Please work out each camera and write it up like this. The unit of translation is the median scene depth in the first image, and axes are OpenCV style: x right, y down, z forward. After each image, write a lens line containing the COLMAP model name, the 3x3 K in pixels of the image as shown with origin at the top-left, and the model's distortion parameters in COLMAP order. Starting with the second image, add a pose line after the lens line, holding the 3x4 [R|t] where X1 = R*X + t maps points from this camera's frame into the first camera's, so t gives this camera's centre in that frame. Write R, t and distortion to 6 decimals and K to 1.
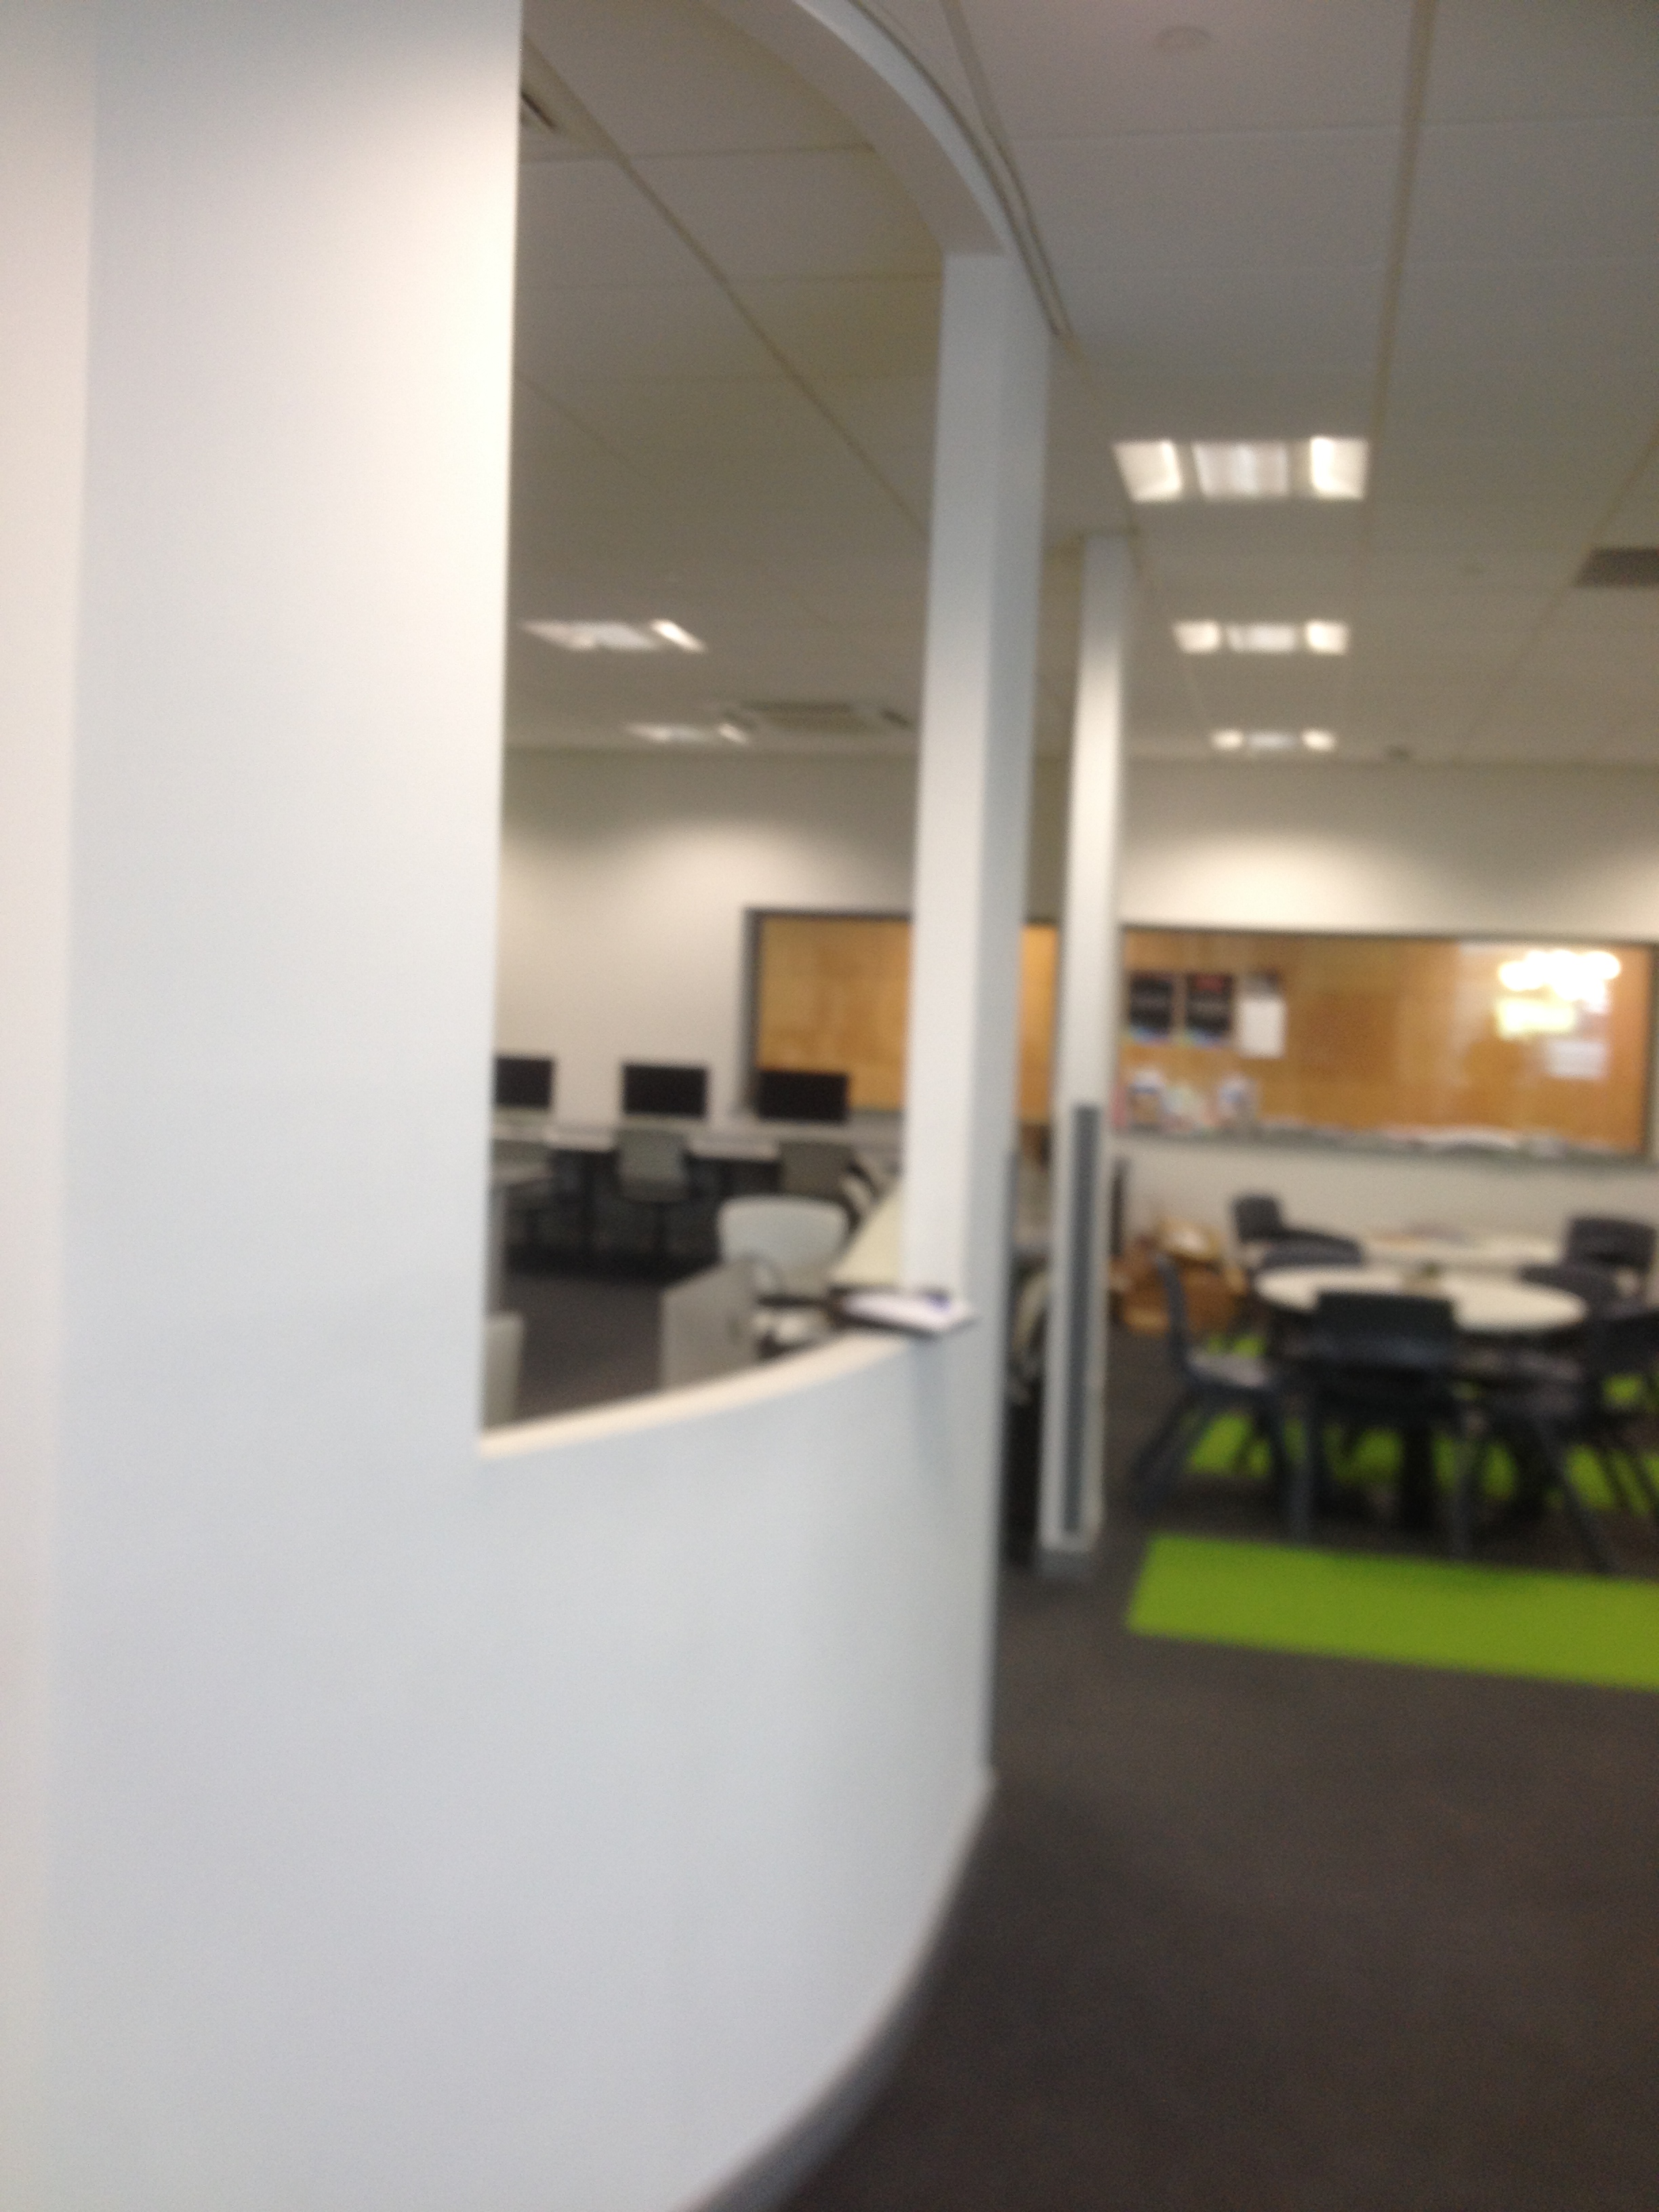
lens RADIAL K [[2216.9, 0, 829.5], [0, 2216.9, 1106.0], [0, 0, 1]] dist [0.005223, -0.301580]
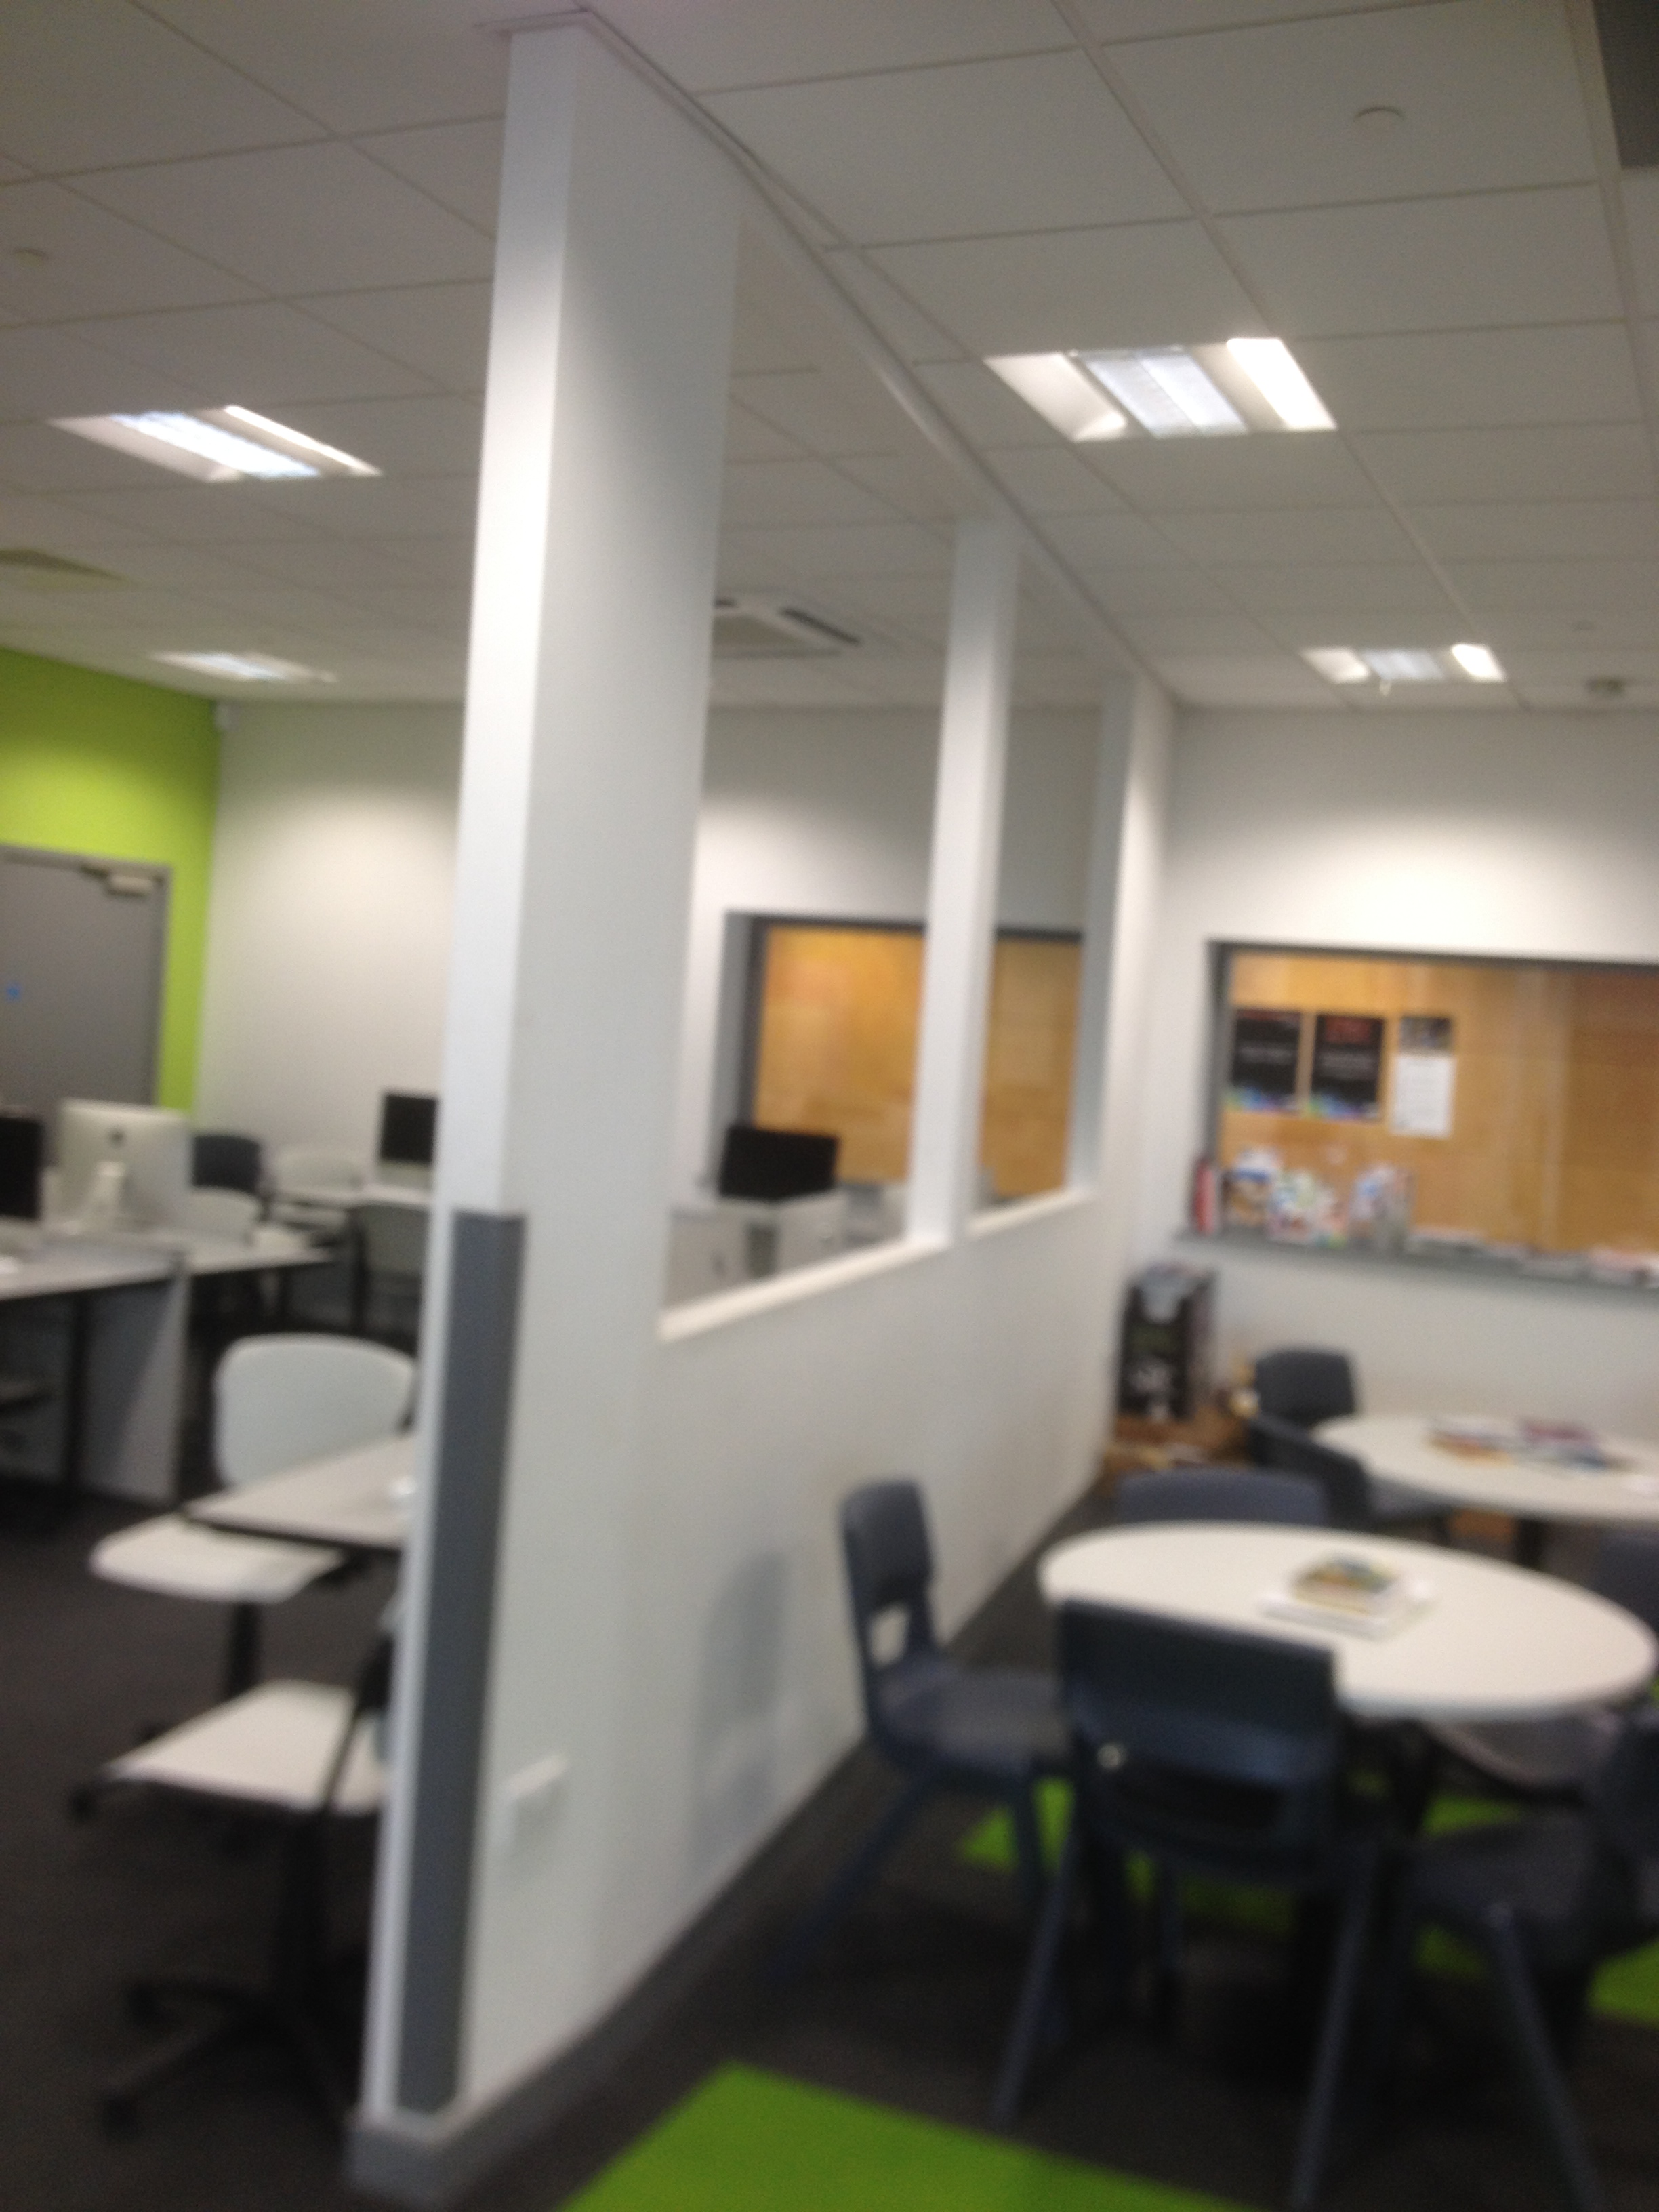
lens RADIAL K [[2216.9, 0, 829.5], [0, 2216.9, 1106.0], [0, 0, 1]] dist [0.005223, -0.301580]
pose [[0.985265, 0.039552, -0.166401, 0.173405], [-0.042302, 0.999020, -0.013011, -0.020731], [0.165724, 0.019859, 0.985972, 0.385100]]
